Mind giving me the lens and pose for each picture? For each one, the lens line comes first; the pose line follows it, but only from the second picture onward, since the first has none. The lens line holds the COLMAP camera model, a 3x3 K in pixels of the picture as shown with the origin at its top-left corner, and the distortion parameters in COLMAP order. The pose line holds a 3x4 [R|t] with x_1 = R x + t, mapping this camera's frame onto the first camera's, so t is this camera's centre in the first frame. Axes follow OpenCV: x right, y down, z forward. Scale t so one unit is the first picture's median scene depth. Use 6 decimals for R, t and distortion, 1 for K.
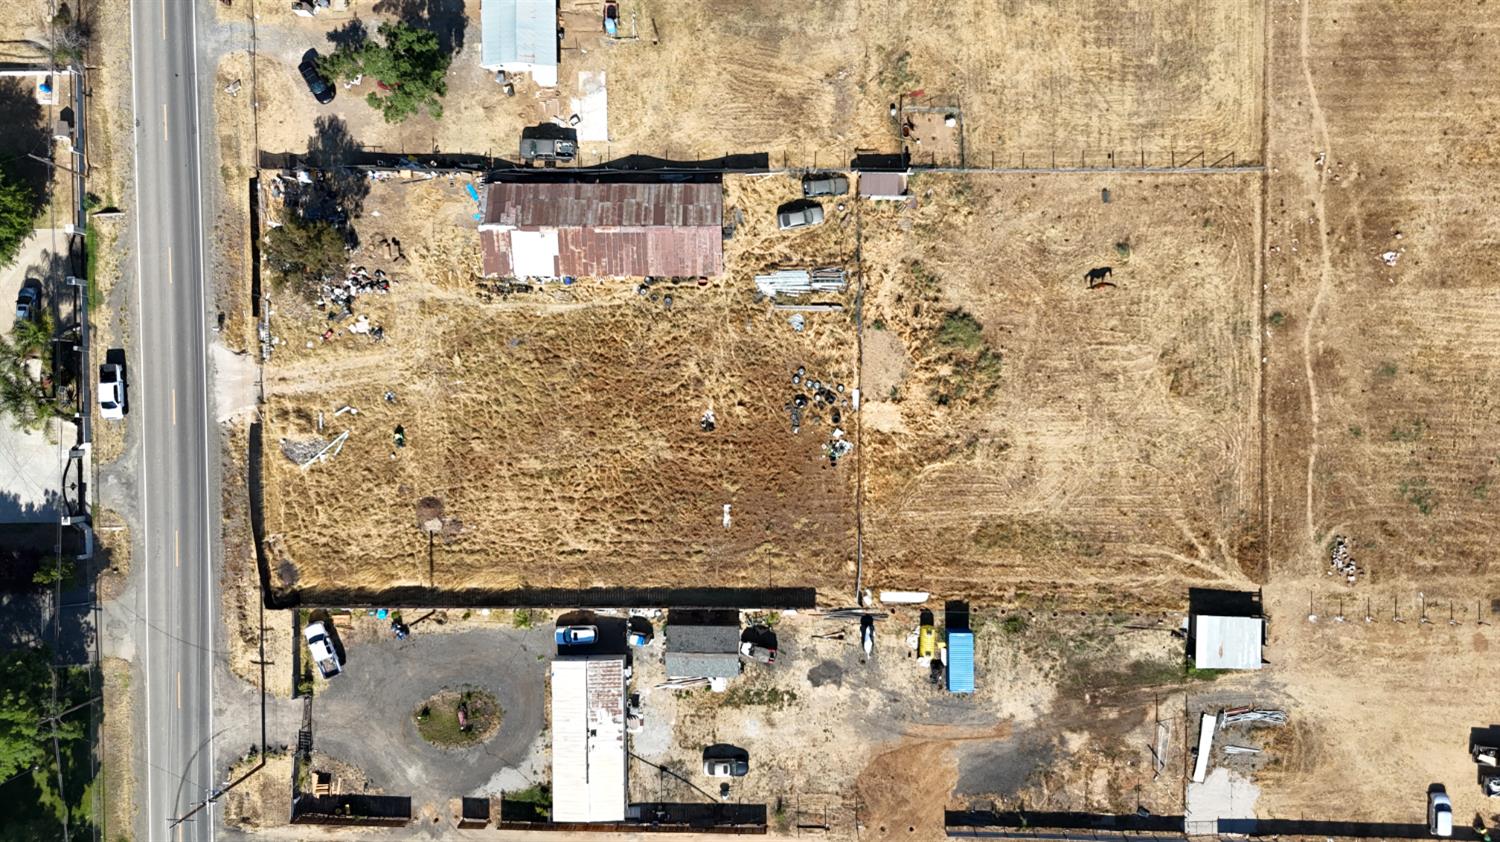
lens RADIAL K [[1105.3, 0, 750.0], [0, 1105.3, 421.0], [0, 0, 1]] dist [0.082402, -0.088680]
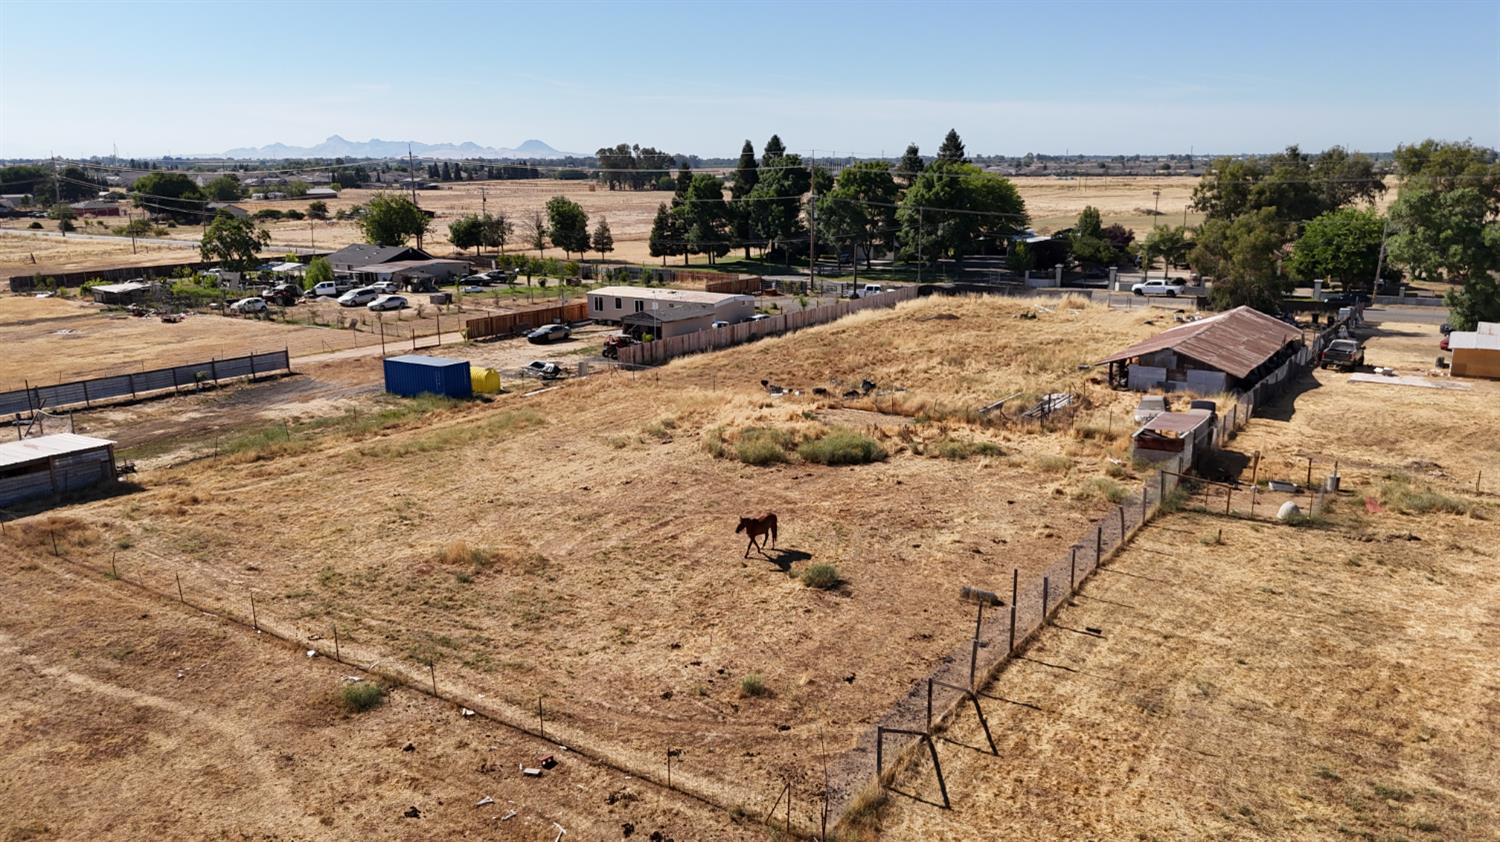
lens RADIAL K [[1105.3, 0, 750.0], [0, 1105.3, 421.0], [0, 0, 1]] dist [0.082402, -0.088680]
pose [[-0.556544, 0.214906, -0.802542, 0.632462], [-0.830694, -0.127232, 0.541996, -0.325208], [0.014369, 0.968312, 0.249331, 0.855822]]
